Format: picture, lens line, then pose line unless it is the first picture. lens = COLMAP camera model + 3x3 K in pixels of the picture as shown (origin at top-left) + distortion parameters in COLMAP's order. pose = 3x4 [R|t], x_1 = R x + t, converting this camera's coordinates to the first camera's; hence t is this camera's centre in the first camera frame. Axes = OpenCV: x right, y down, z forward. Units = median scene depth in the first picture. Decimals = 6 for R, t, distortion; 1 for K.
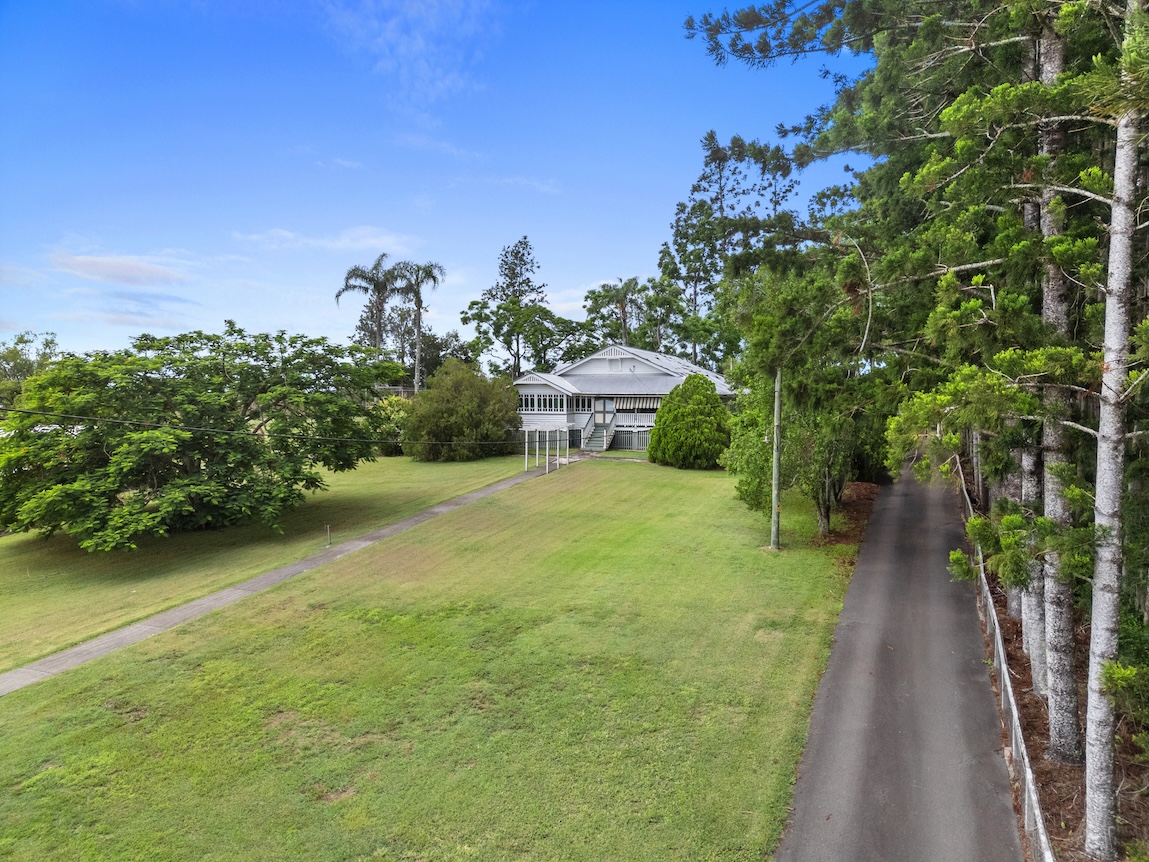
lens RADIAL K [[845.8, 0, 581.2], [0, 845.8, 430.6], [0, 0, 1]] dist [0.055033, -0.049721]
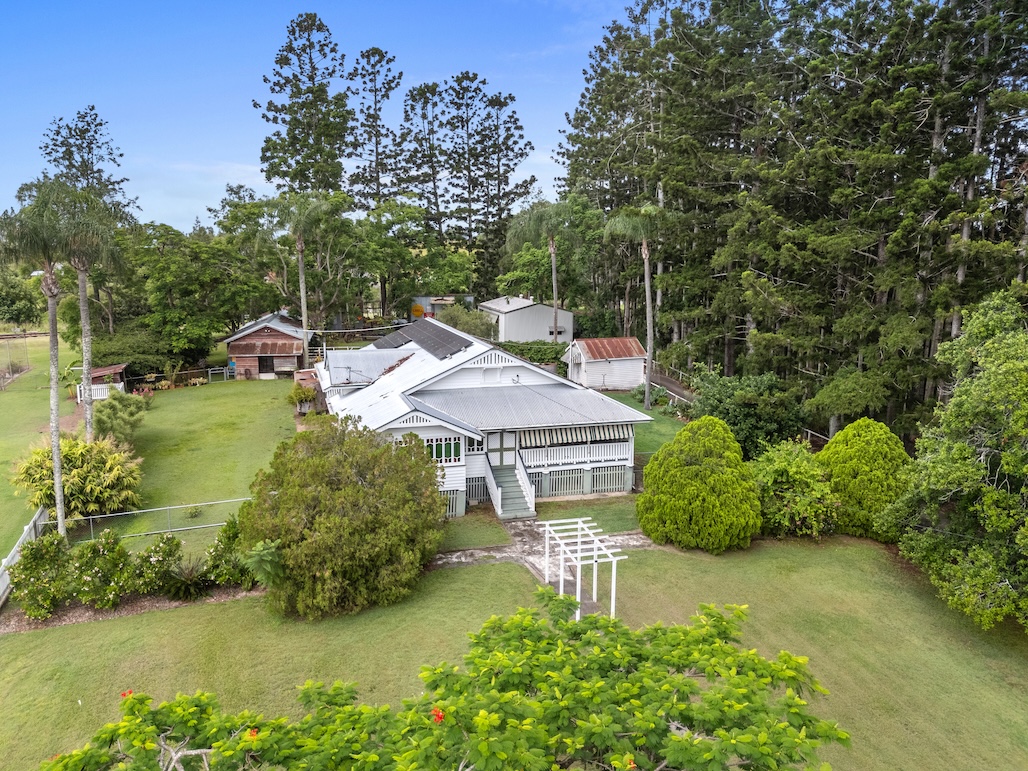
lens RADIAL K [[756.7, 0, 520.0], [0, 756.7, 385.1], [0, 0, 1]] dist [0.055033, -0.049721]
pose [[0.780134, -0.107204, 0.616359, -0.327819], [0.014207, 0.987990, 0.153860, -0.164310], [-0.625451, -0.111275, 0.772288, 0.492158]]
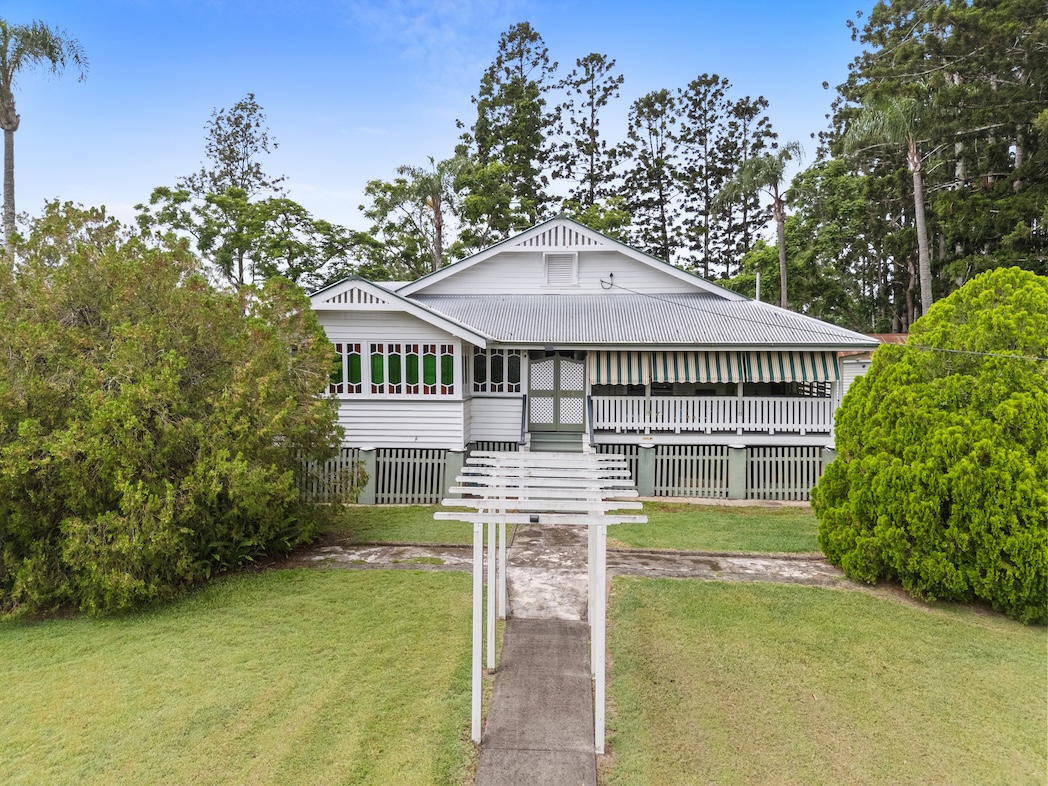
lens RADIAL K [[771.4, 0, 530.1], [0, 771.4, 392.6], [0, 0, 1]] dist [0.055033, -0.049721]
pose [[0.951171, -0.011927, 0.308434, -0.083622], [0.010272, 0.999923, 0.006989, -0.023582], [-0.308494, -0.003480, 0.951220, 0.657635]]
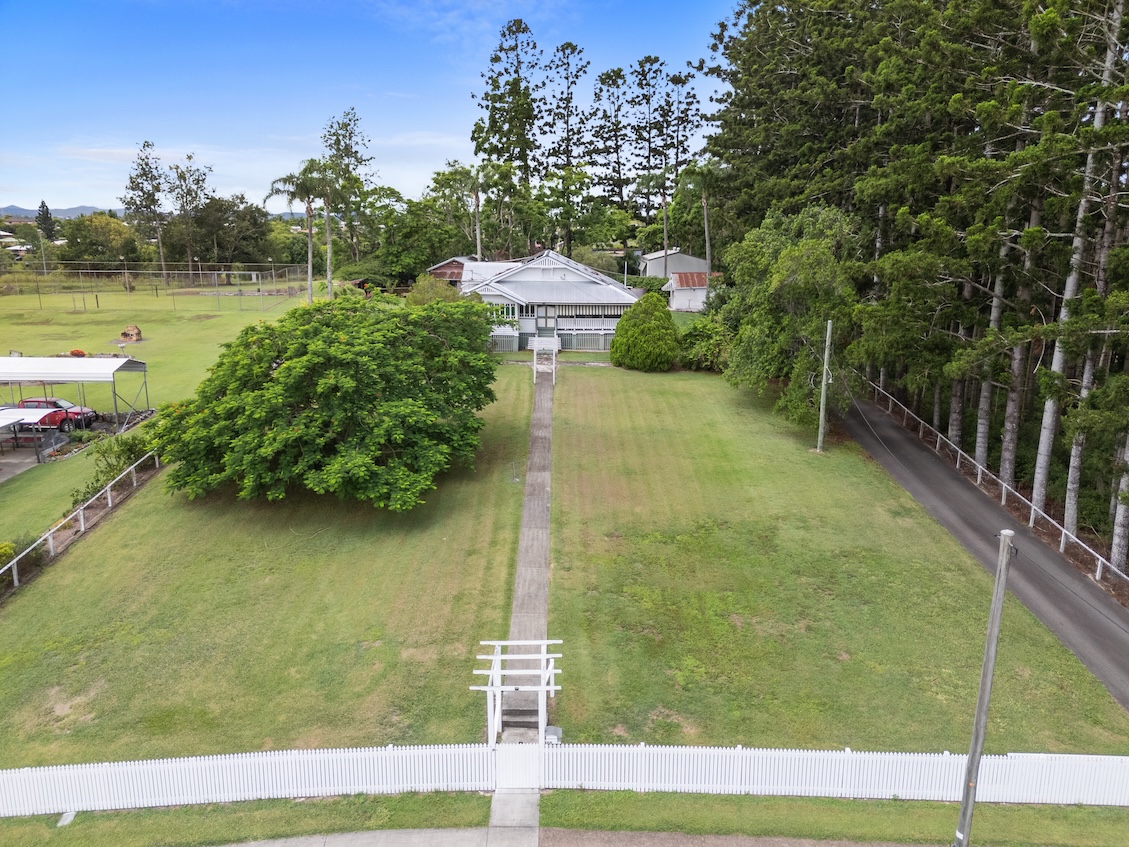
lens RADIAL K [[831.0, 0, 571.0], [0, 831.0, 423.1], [0, 0, 1]] dist [0.055033, -0.049721]
pose [[0.927556, -0.082998, 0.364349, -0.354715], [0.008655, 0.979532, 0.201102, -0.104423], [-0.373583, -0.183380, 0.909290, -0.076008]]
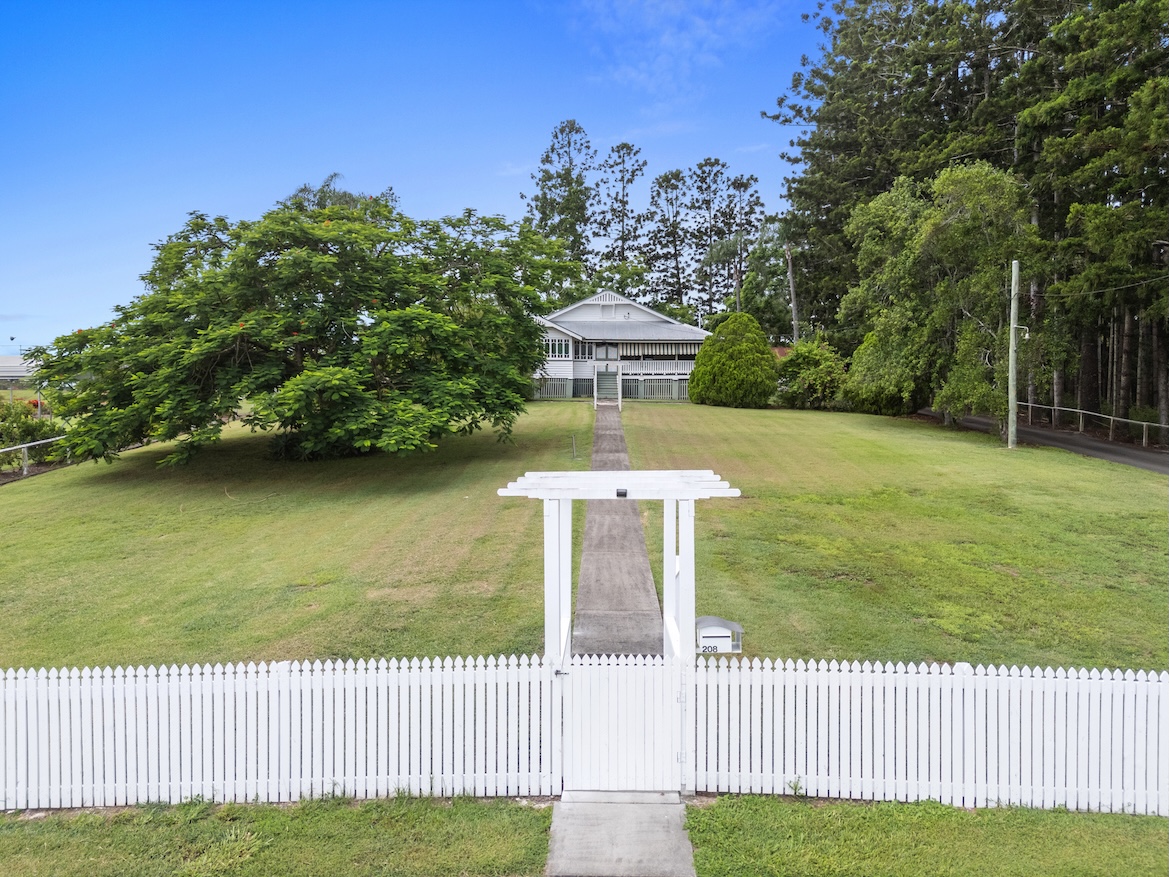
lens RADIAL K [[860.5, 0, 591.3], [0, 860.5, 438.1], [0, 0, 1]] dist [0.055033, -0.049721]
pose [[0.938111, -0.011868, 0.346131, -0.310821], [0.010433, 0.999928, 0.006009, 0.057834], [-0.346177, -0.002026, 0.938167, 0.097359]]
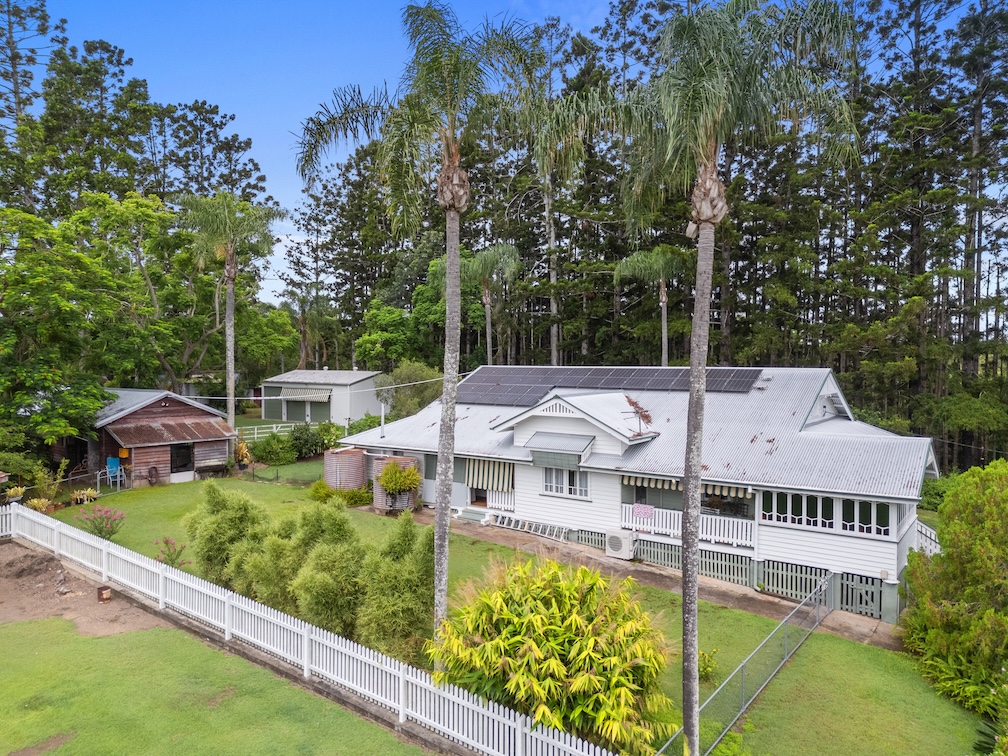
lens RADIAL K [[742.0, 0, 509.8], [0, 742.0, 377.6], [0, 0, 1]] dist [0.055033, -0.049721]
pose [[0.264982, -0.026768, 0.963882, -0.461754], [0.025525, 0.999459, 0.020739, -0.113588], [-0.963915, 0.019108, 0.265522, 1.038614]]
